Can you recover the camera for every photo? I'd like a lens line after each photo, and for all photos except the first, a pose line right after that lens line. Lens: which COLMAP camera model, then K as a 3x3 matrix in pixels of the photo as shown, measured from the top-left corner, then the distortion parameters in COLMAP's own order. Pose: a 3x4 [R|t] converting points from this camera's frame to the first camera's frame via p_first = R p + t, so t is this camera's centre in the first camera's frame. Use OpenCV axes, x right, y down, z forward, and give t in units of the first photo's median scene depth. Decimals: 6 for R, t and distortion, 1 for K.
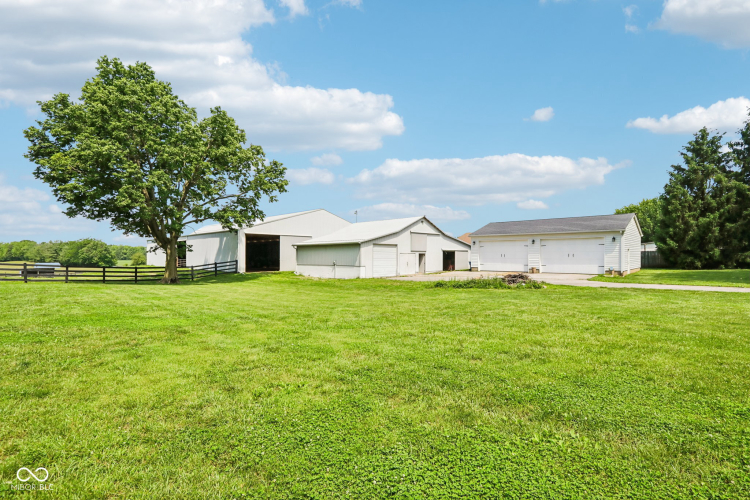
lens RADIAL K [[351.1, 0, 375.9], [0, 351.1, 254.0], [0, 0, 1]] dist [-0.000770, 0.001787]
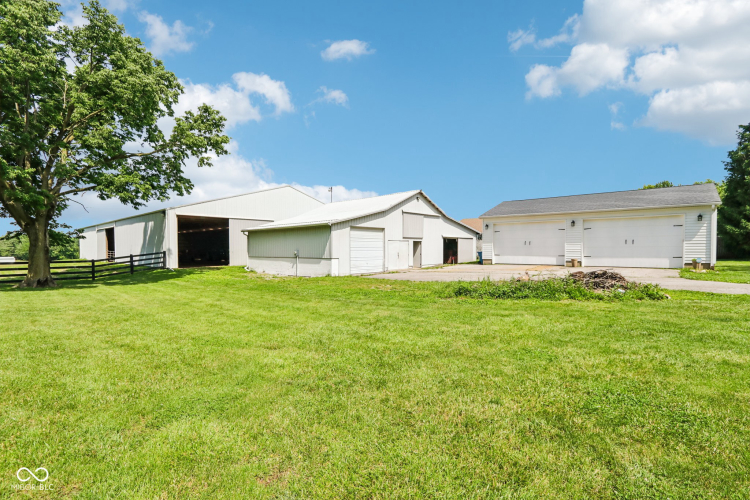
lens RADIAL K [[351.1, 0, 378.3], [0, 351.1, 252.7], [0, 0, 1]] dist [-0.000770, 0.001787]
pose [[0.998621, -0.005025, 0.052256, 0.010284], [0.004061, 0.999820, 0.018540, 0.009627], [-0.052339, -0.018302, 0.998462, 0.280330]]
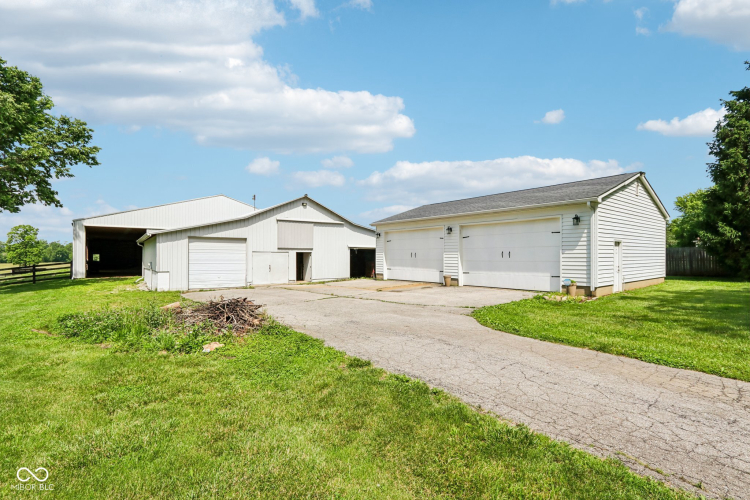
lens RADIAL K [[351.1, 0, 371.9], [0, 351.1, 249.6], [0, 0, 1]] dist [-0.000770, 0.001787]
pose [[0.989209, -0.003369, -0.146474, 0.381399], [0.000741, 0.999838, -0.017997, 0.005469], [0.146511, 0.017695, 0.989051, 0.392311]]
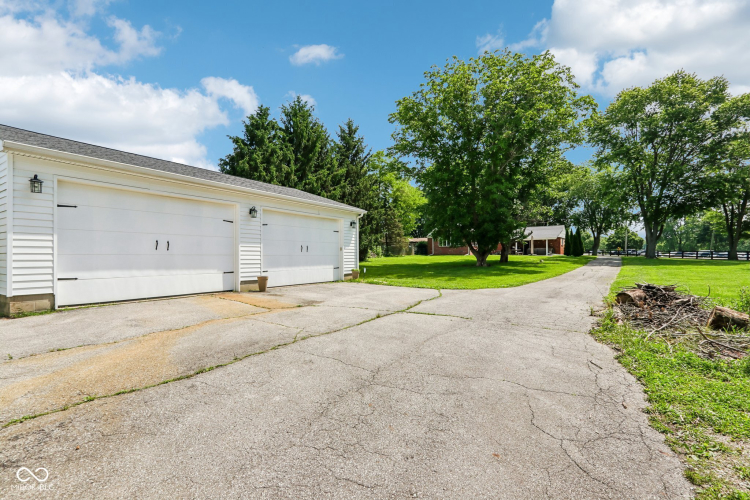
lens RADIAL K [[351.1, 0, 374.7], [0, 351.1, 252.5], [0, 0, 1]] dist [-0.000770, 0.001787]
pose [[-0.208166, -0.004564, 0.978083, 0.025322], [-0.020563, 0.999789, 0.000289, 0.006664], [-0.977877, -0.020053, -0.208216, 0.886532]]
